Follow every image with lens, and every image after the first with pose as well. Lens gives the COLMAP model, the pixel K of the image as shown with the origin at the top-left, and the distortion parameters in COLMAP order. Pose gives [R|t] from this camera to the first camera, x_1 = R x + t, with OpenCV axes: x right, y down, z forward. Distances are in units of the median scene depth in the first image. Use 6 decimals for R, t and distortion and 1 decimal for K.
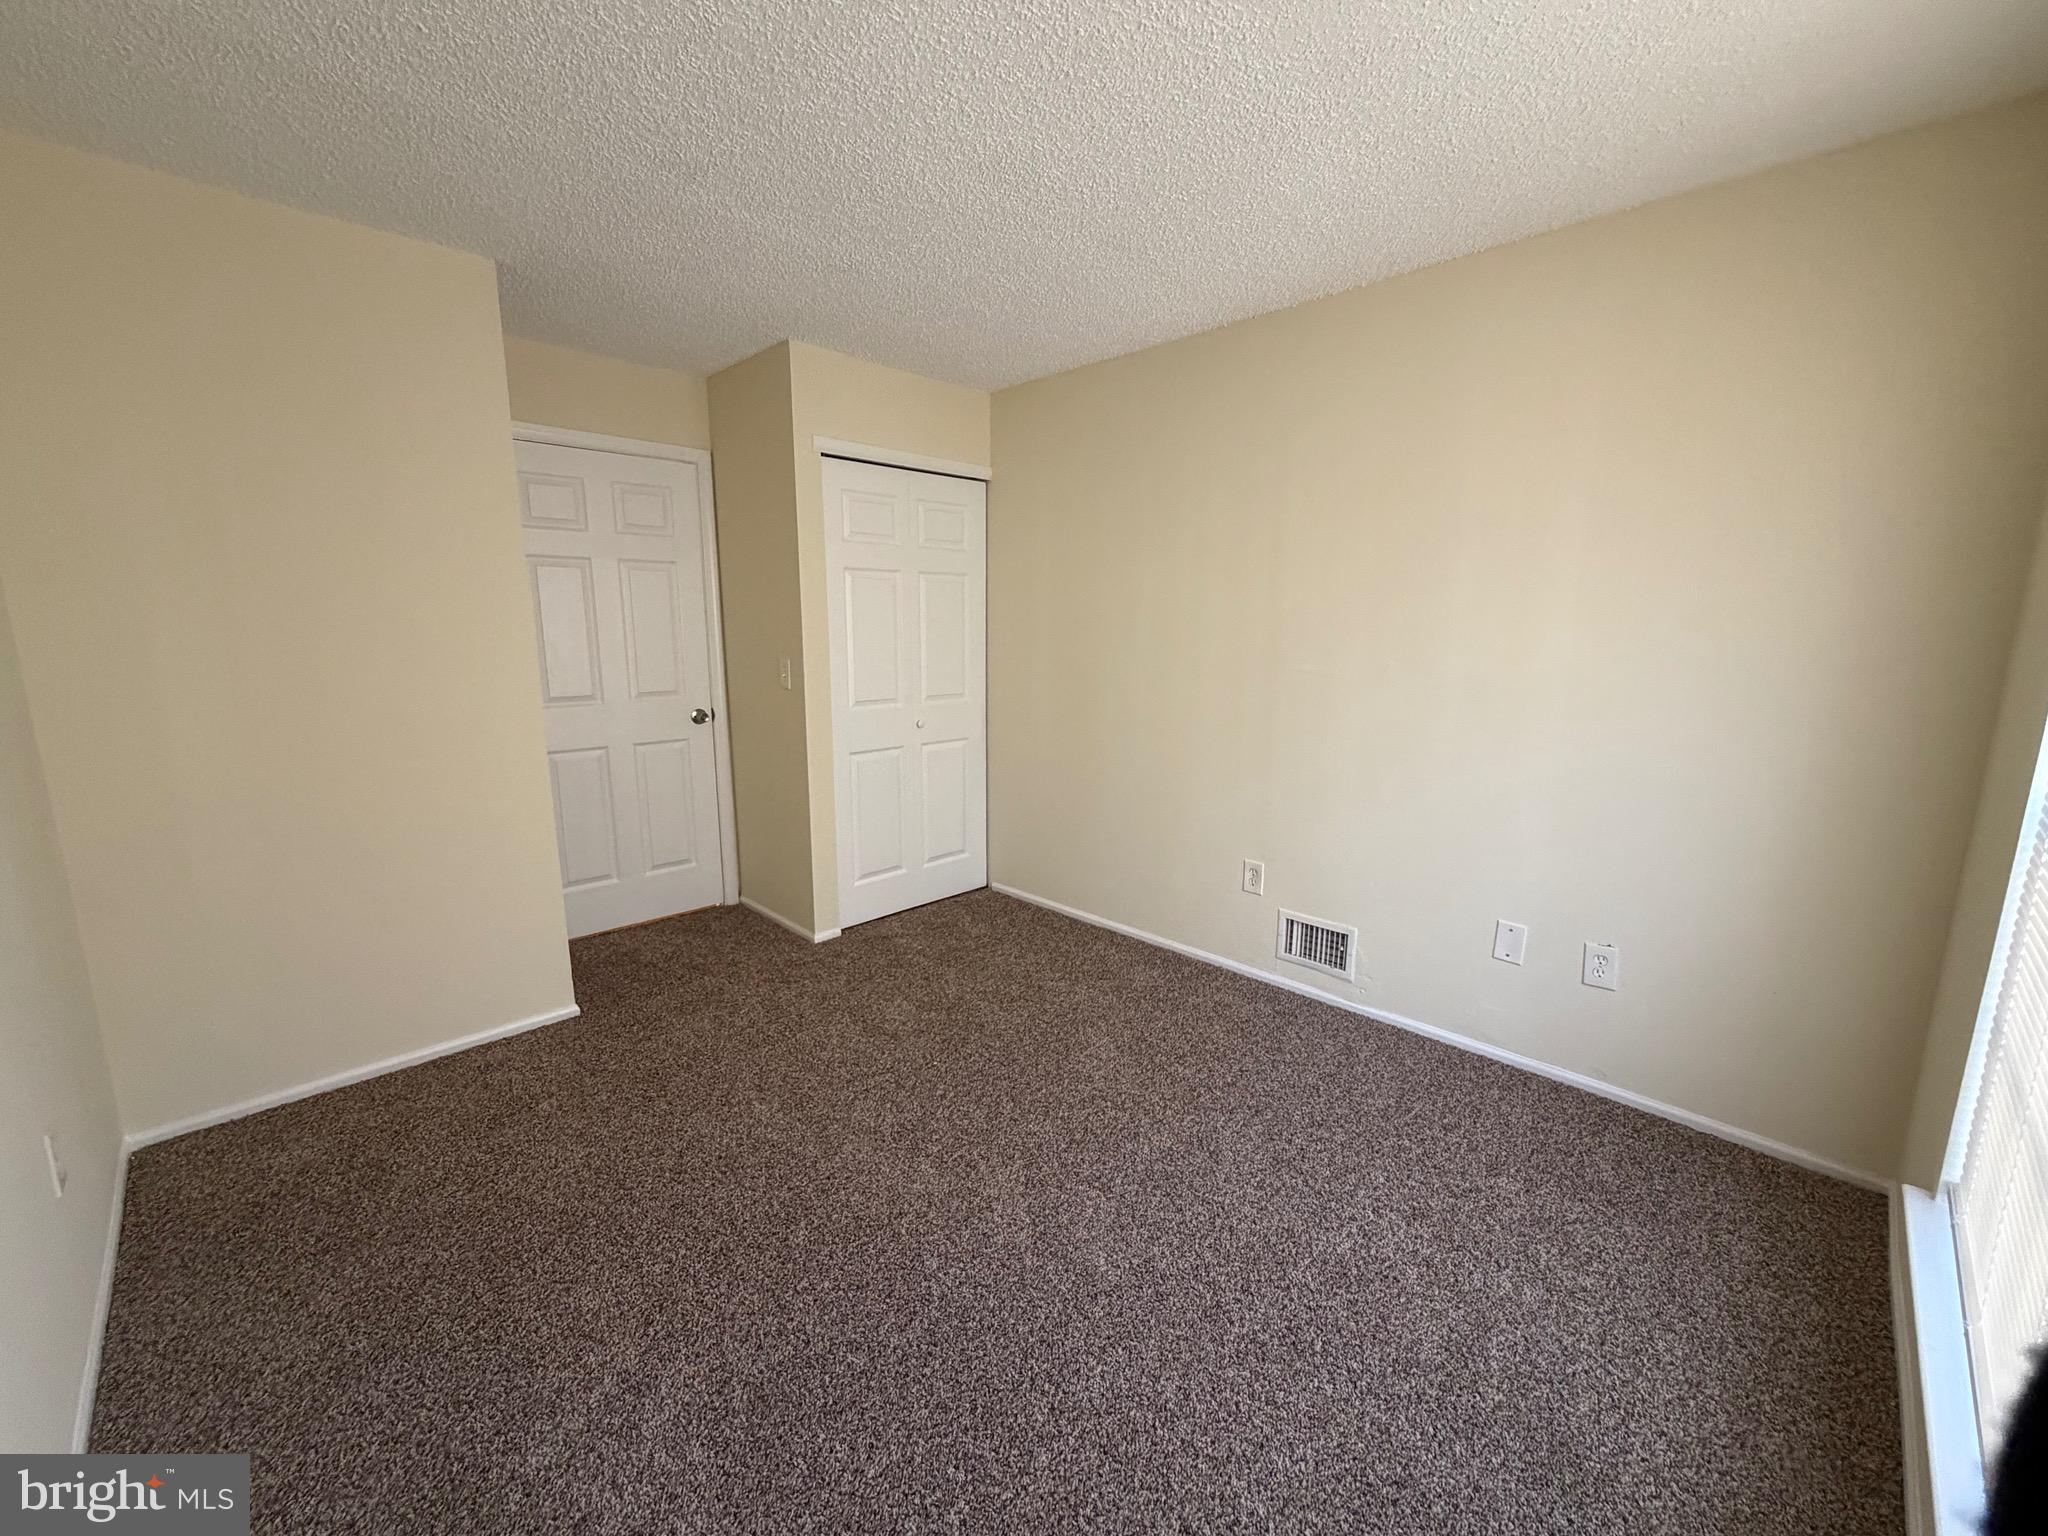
lens RADIAL K [[813.4, 0, 1035.9], [0, 813.4, 766.9], [0, 0, 1]] dist [-0.001019, -0.000120]
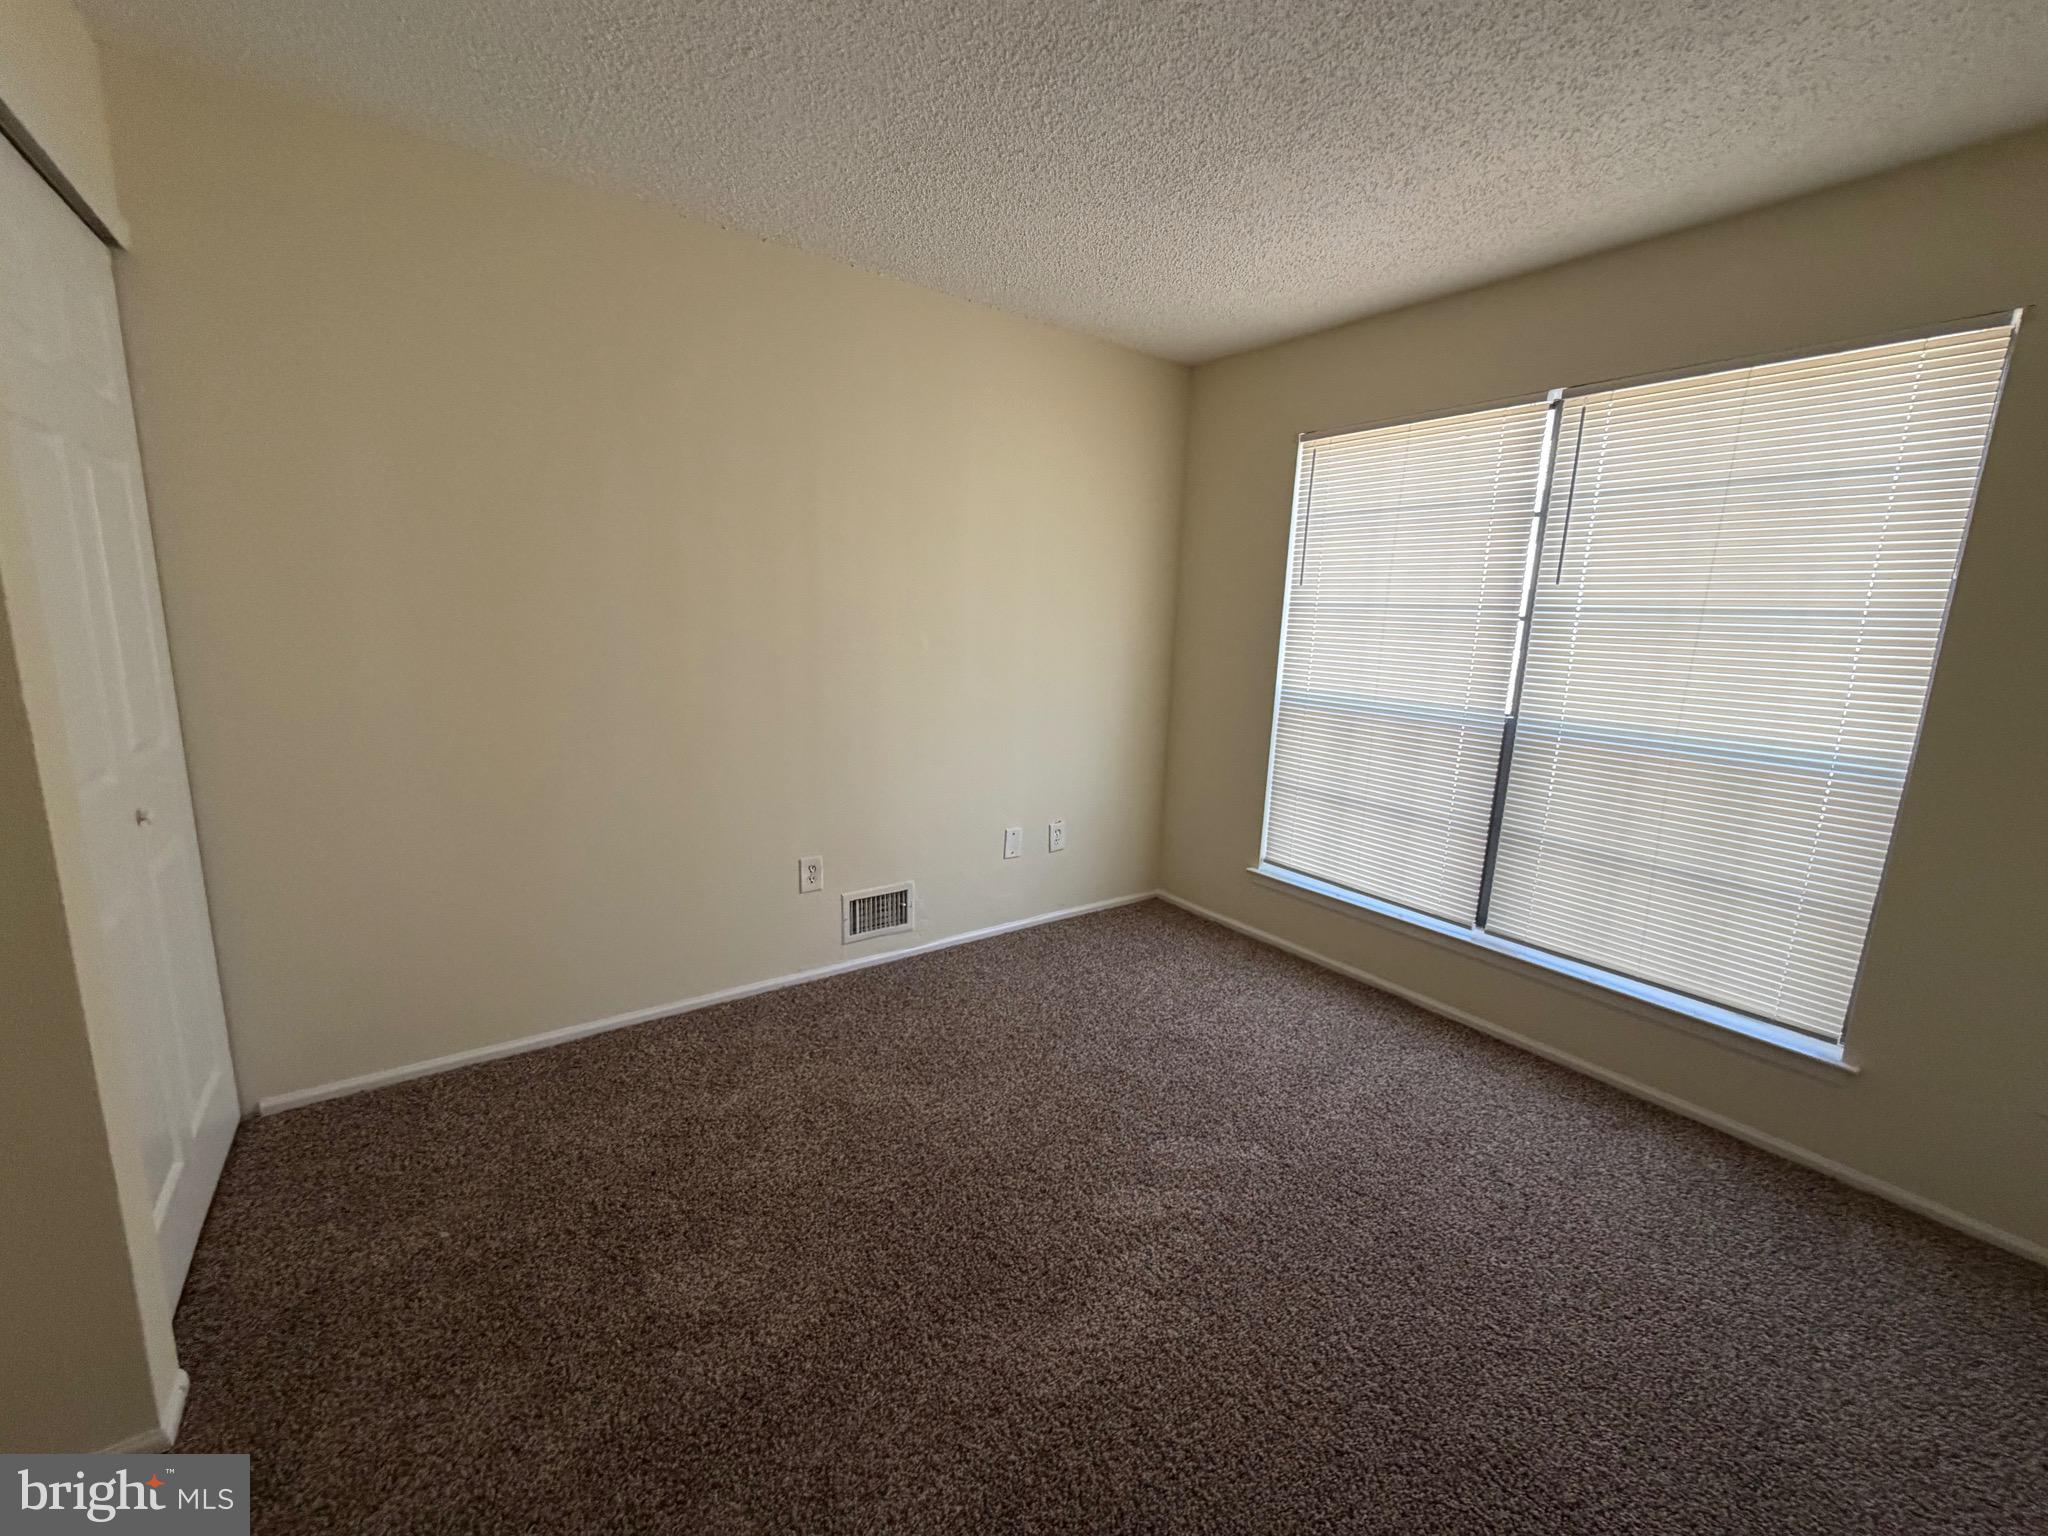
lens RADIAL K [[813.4, 0, 1024.3], [0, 813.4, 770.1], [0, 0, 1]] dist [-0.001019, -0.000120]
pose [[0.169279, -0.190775, 0.966928, -0.593404], [0.137818, 0.976029, 0.168443, -0.108111], [-0.975885, 0.104746, 0.191513, 0.601613]]
